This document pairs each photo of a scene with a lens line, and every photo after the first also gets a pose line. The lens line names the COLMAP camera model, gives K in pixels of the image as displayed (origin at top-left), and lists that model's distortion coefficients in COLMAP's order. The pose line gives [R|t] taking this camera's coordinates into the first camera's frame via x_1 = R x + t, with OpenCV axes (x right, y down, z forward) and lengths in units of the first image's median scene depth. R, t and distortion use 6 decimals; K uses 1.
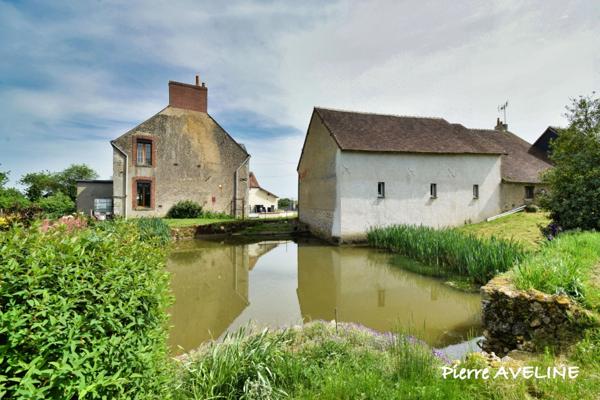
lens RADIAL K [[274.3, 0, 300.0], [0, 274.3, 200.0], [0, 0, 1]] dist [0.000141, -0.000244]
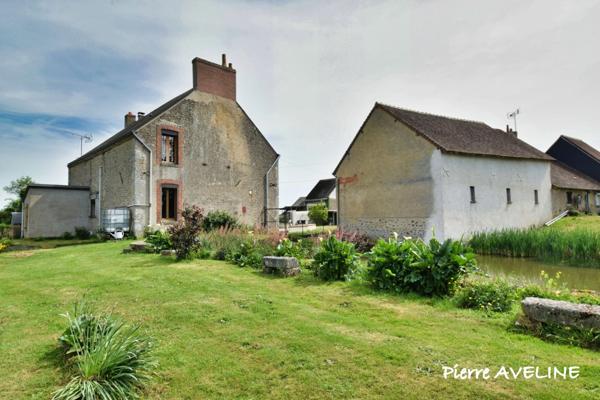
lens RADIAL K [[348.5, 0, 300.0], [0, 348.5, 200.0], [0, 0, 1]] dist [-0.002564, -0.002001]
pose [[0.966834, -0.006543, 0.255322, -0.458676], [0.018726, 0.998797, -0.045313, 0.020507], [-0.254719, 0.048591, 0.965794, -0.009828]]
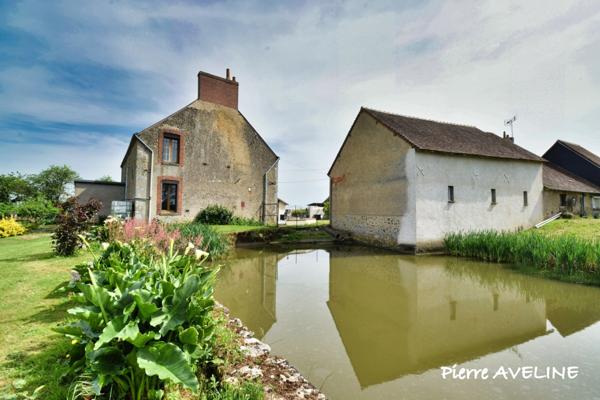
lens RADIAL K [[265.0, 0, 300.0], [0, 265.0, 200.0], [0, 0, 1]] dist [0.011351, -0.018004]
pose [[0.993298, 0.012788, 0.114872, -0.252130], [-0.008383, 0.999214, -0.038745, 0.018160], [-0.115277, 0.037523, 0.992624, 0.119478]]
